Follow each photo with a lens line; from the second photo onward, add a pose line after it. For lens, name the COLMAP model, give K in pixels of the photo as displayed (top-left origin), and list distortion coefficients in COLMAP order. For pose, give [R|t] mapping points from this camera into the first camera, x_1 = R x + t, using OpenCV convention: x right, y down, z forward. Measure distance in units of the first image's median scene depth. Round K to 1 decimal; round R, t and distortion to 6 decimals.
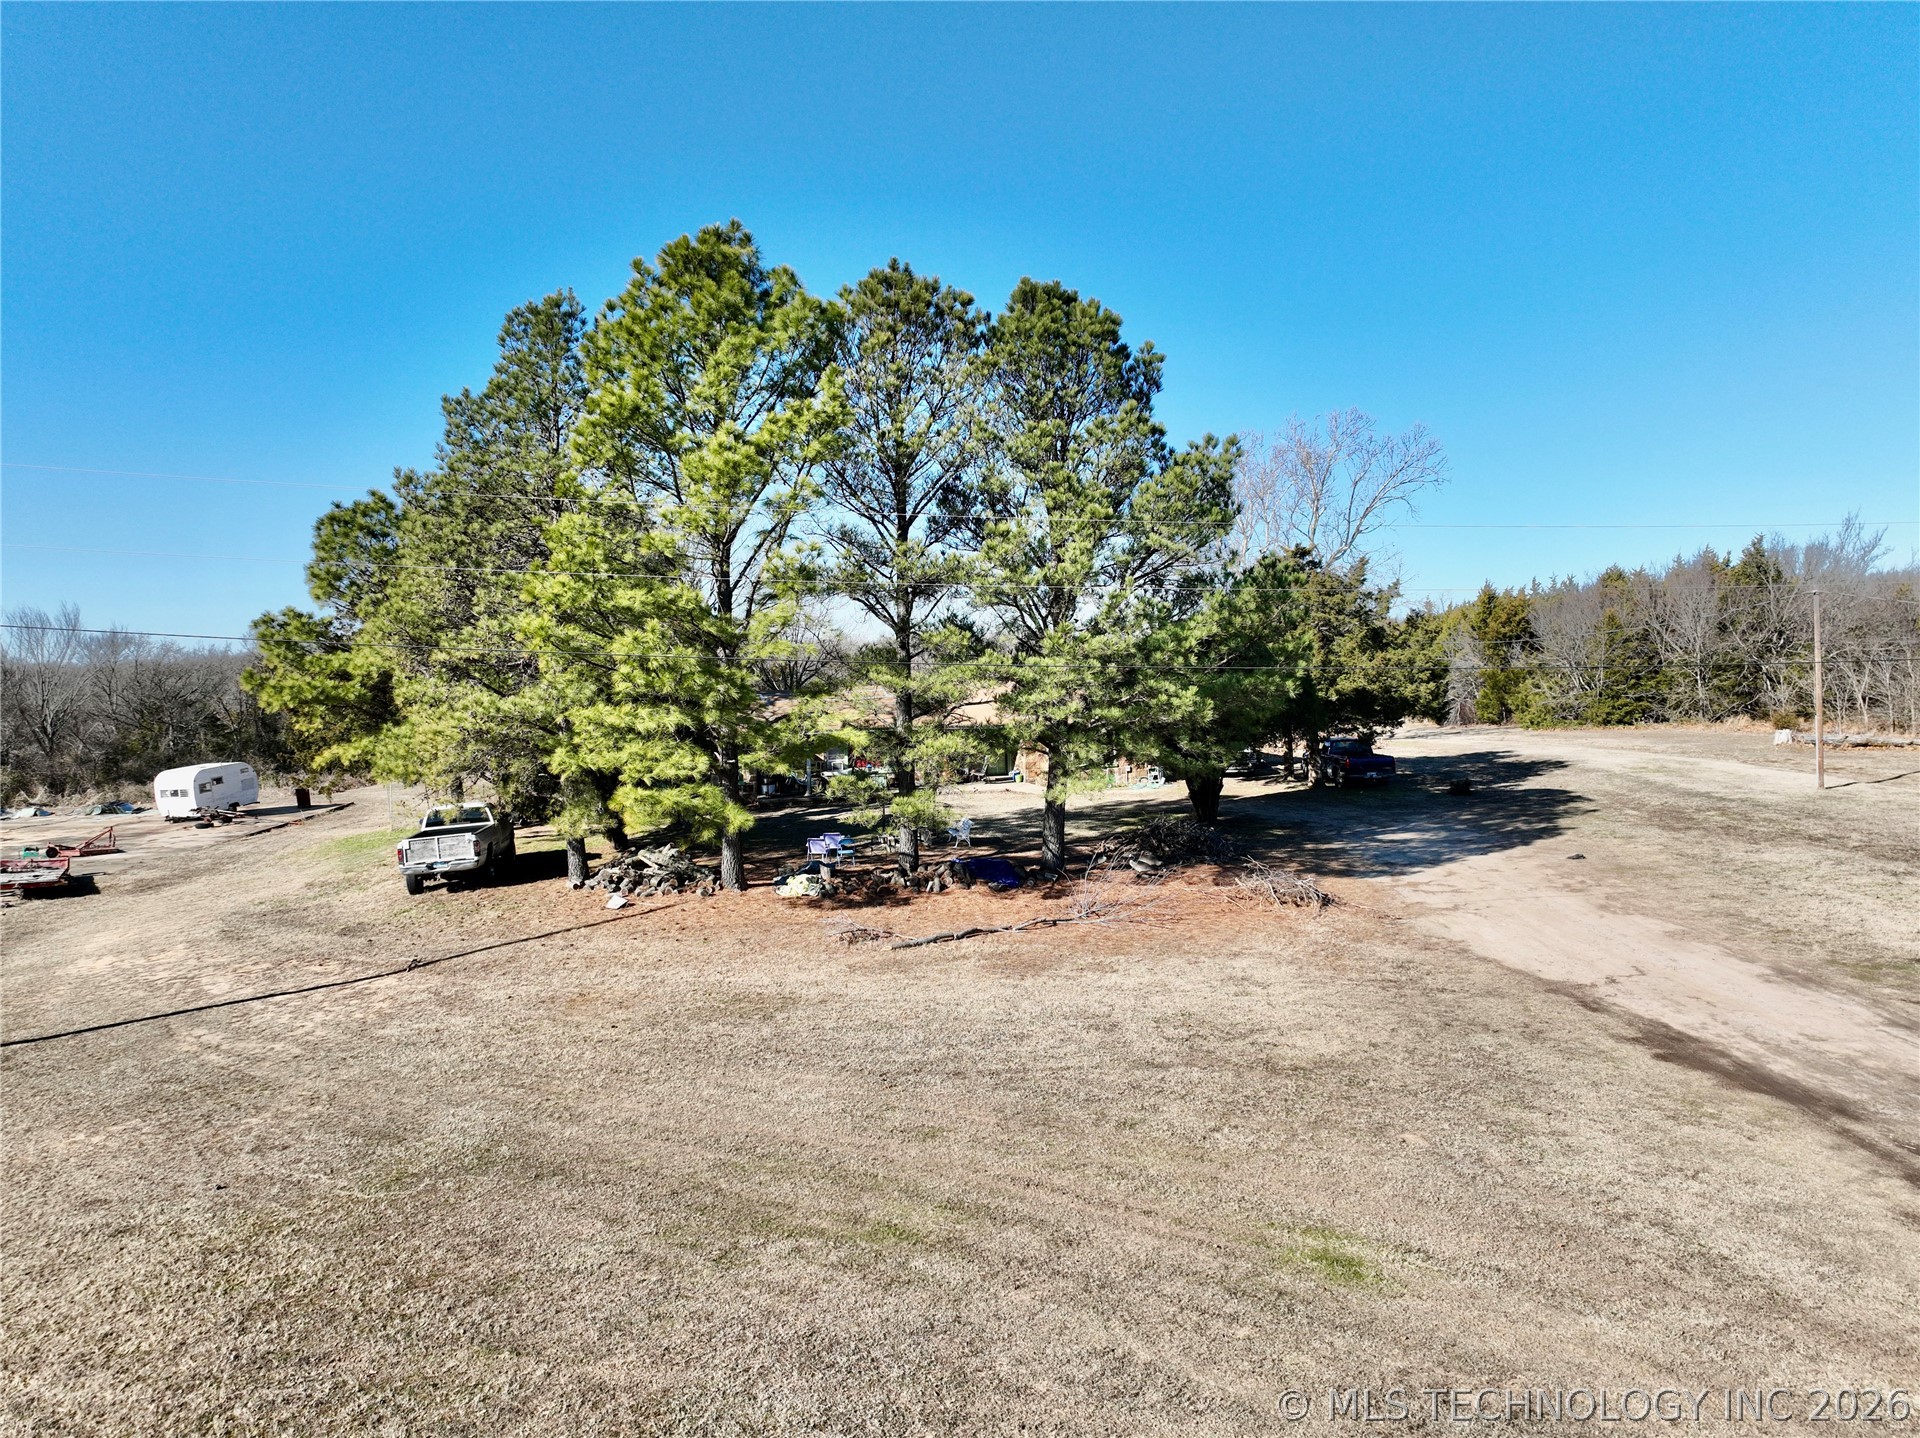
lens RADIAL K [[1352.8, 0, 954.9], [0, 1352.8, 724.8], [0, 0, 1]] dist [0.004921, 0.006681]
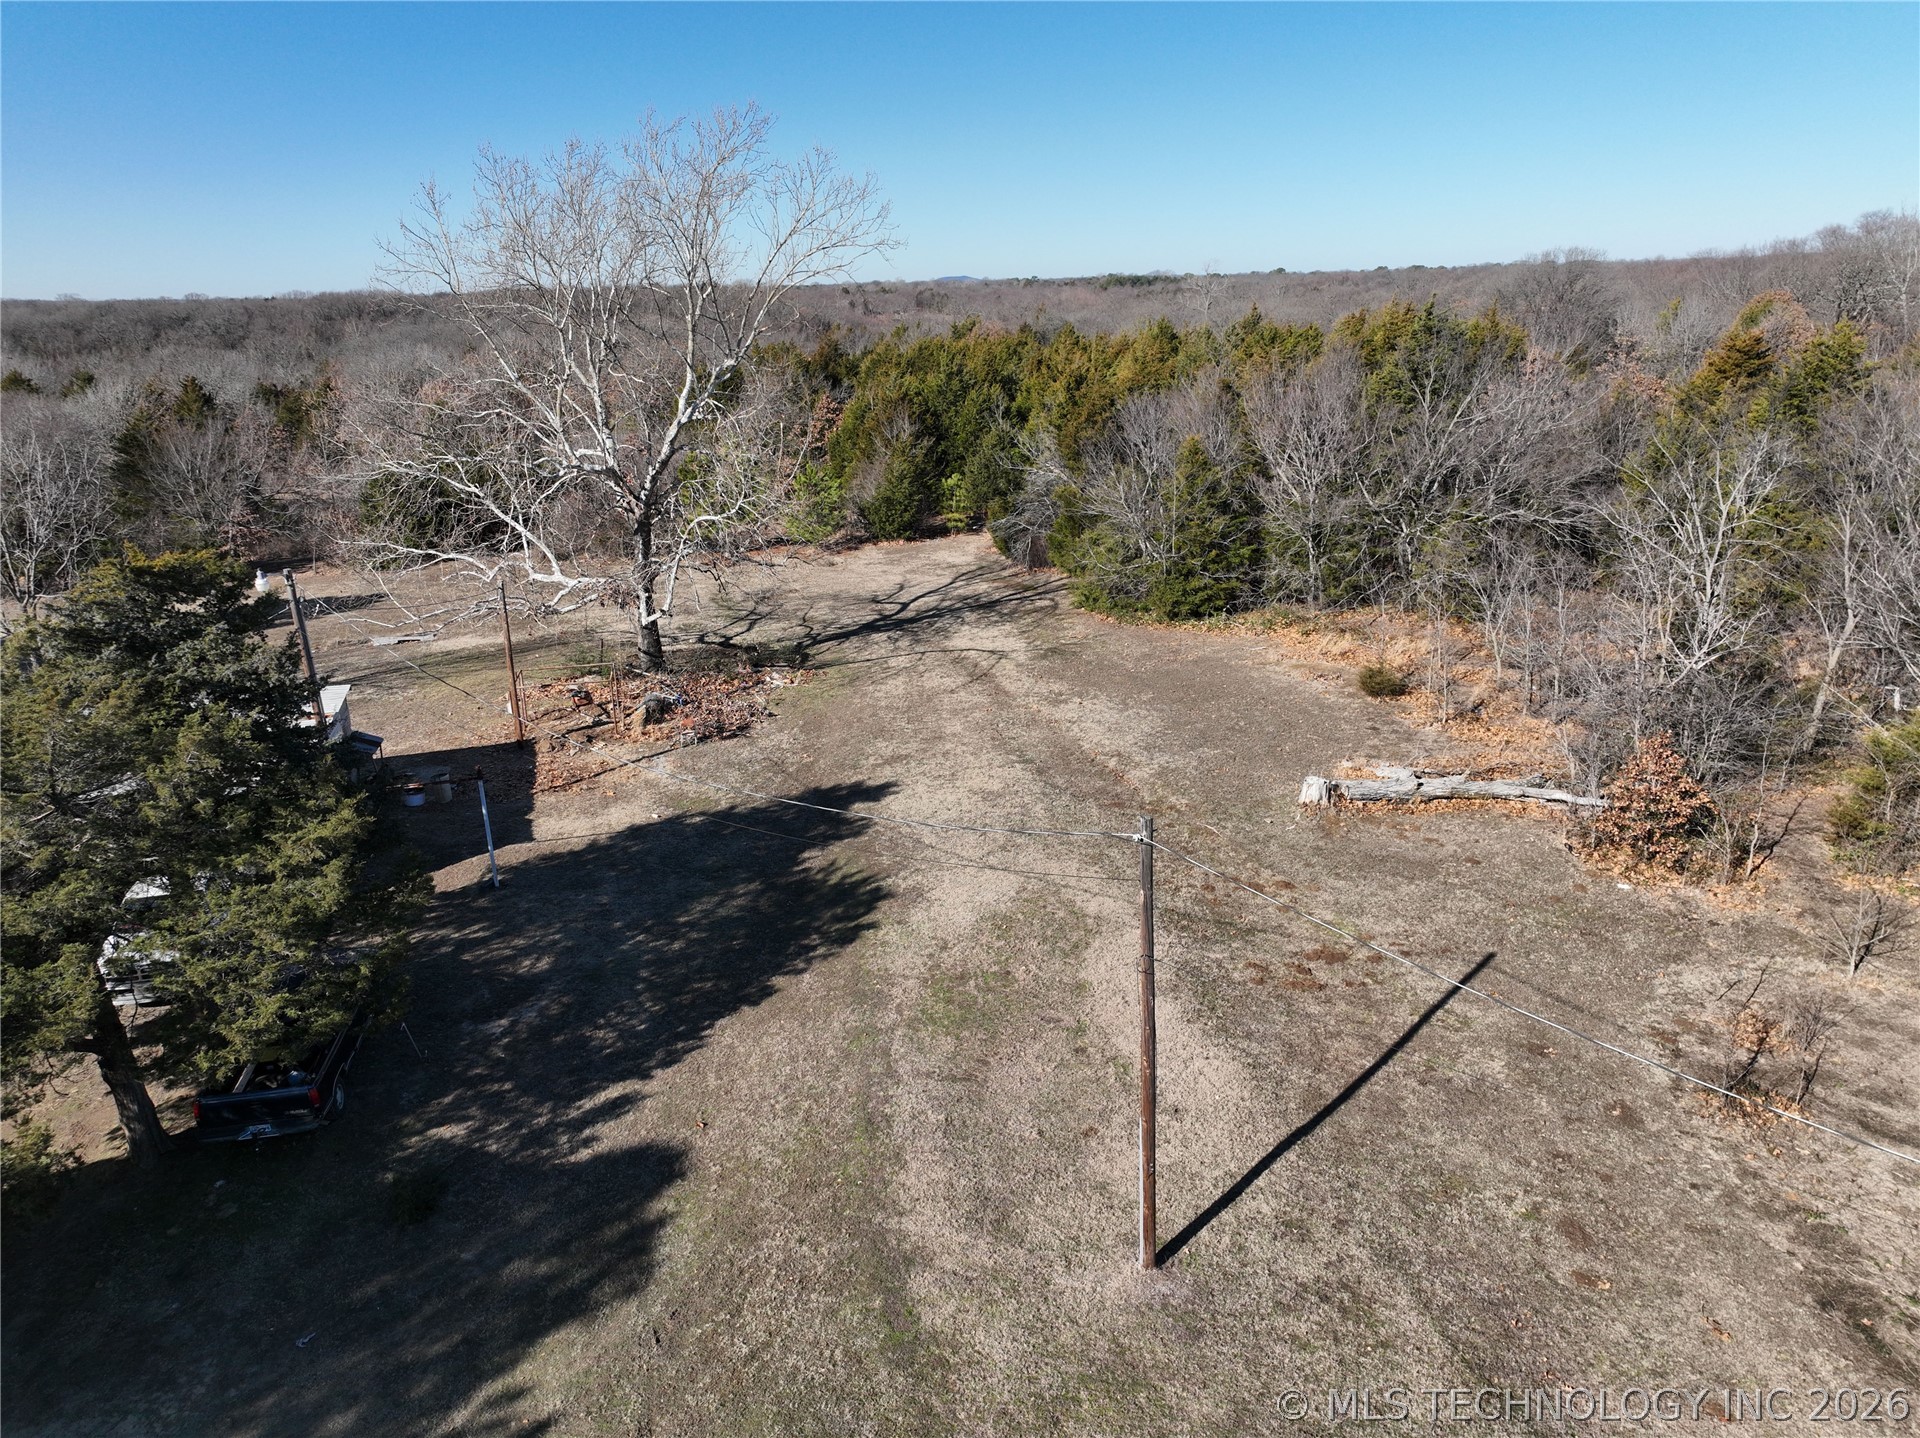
lens RADIAL K [[1349.1, 0, 960.0], [0, 1349.1, 719.0], [0, 0, 1]] dist [0.003174, 0.010042]
pose [[0.992416, -0.037374, 0.117107, 0.297021], [0.006486, 0.967255, 0.253724, -0.122137], [-0.122755, -0.251040, 0.960161, 0.361222]]
